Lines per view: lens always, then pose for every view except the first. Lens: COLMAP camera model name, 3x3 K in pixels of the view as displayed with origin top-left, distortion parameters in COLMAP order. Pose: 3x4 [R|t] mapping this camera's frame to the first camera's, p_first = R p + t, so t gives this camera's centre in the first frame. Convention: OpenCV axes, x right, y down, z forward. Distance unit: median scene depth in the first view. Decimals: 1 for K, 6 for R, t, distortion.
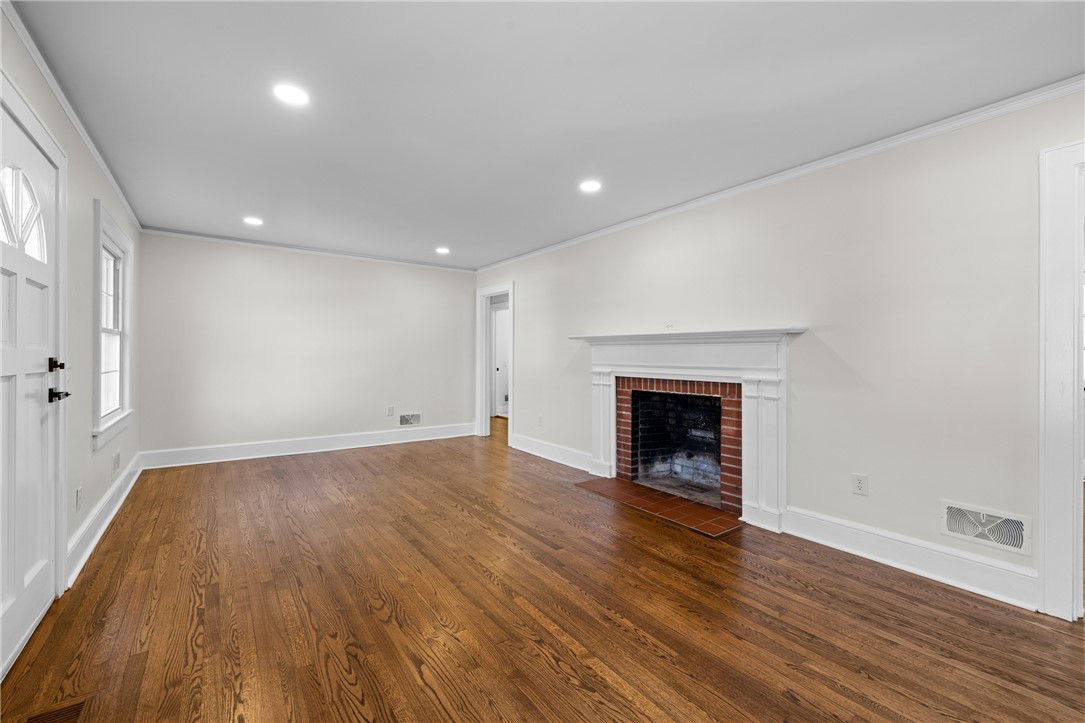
lens RADIAL K [[460.3, 0, 540.3], [0, 460.3, 347.5], [0, 0, 1]] dist [0.001183, 0.000420]
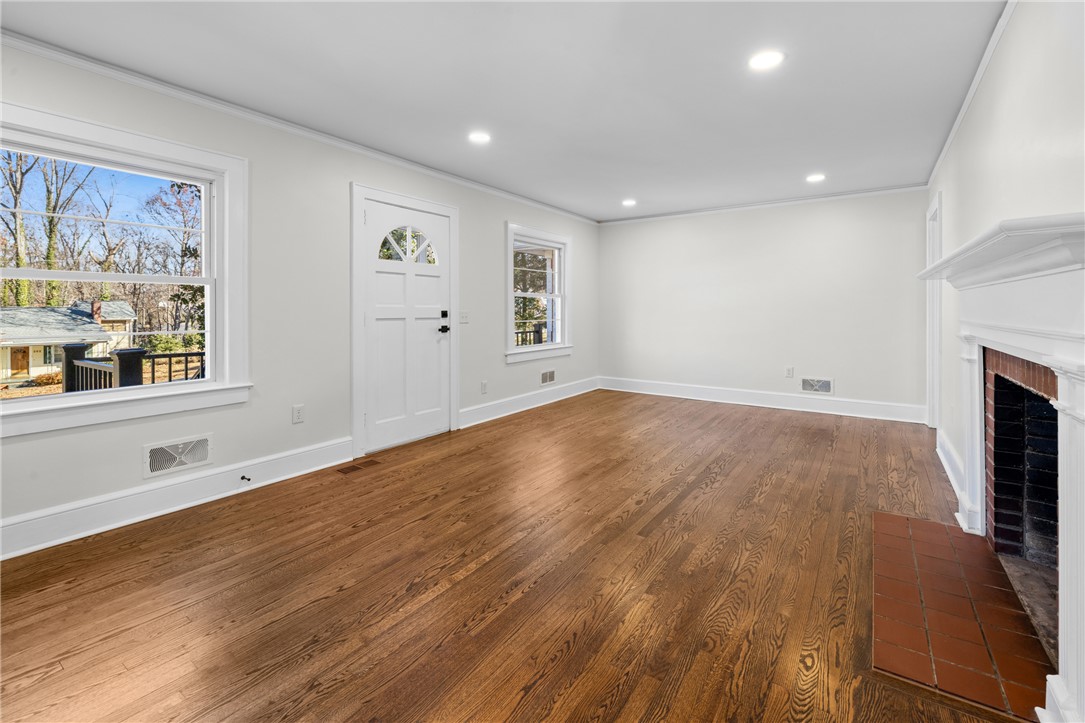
lens RADIAL K [[470.0, 0, 539.6], [0, 470.0, 308.4], [0, 0, 1]] dist [-0.002027, -0.000036]
pose [[0.331473, -0.008261, -0.943428, 0.884978], [0.018975, 0.999818, -0.002088, 0.020214], [0.943274, -0.017210, 0.331570, 0.602482]]
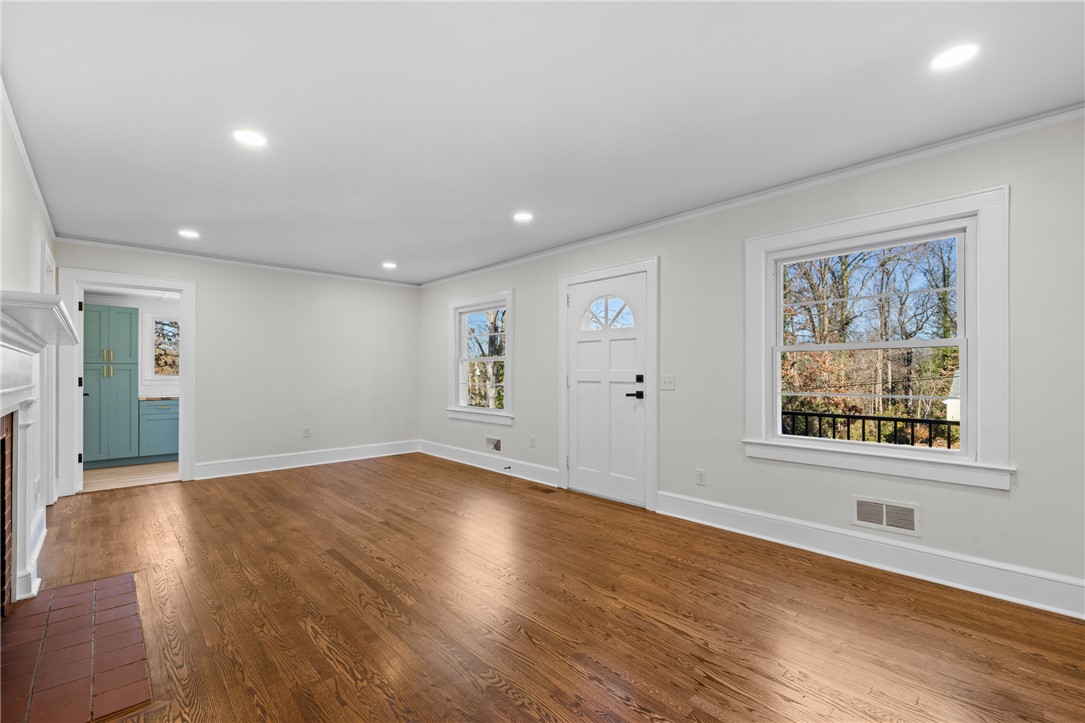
lens RADIAL K [[465.7, 0, 535.3], [0, 465.7, 374.3], [0, 0, 1]] dist [-0.000324, 0.000219]
pose [[-0.991173, -0.004552, -0.132496, -0.324707], [-0.002798, 0.999906, -0.013419, 0.038988], [0.132544, -0.012930, -0.991093, 2.398035]]
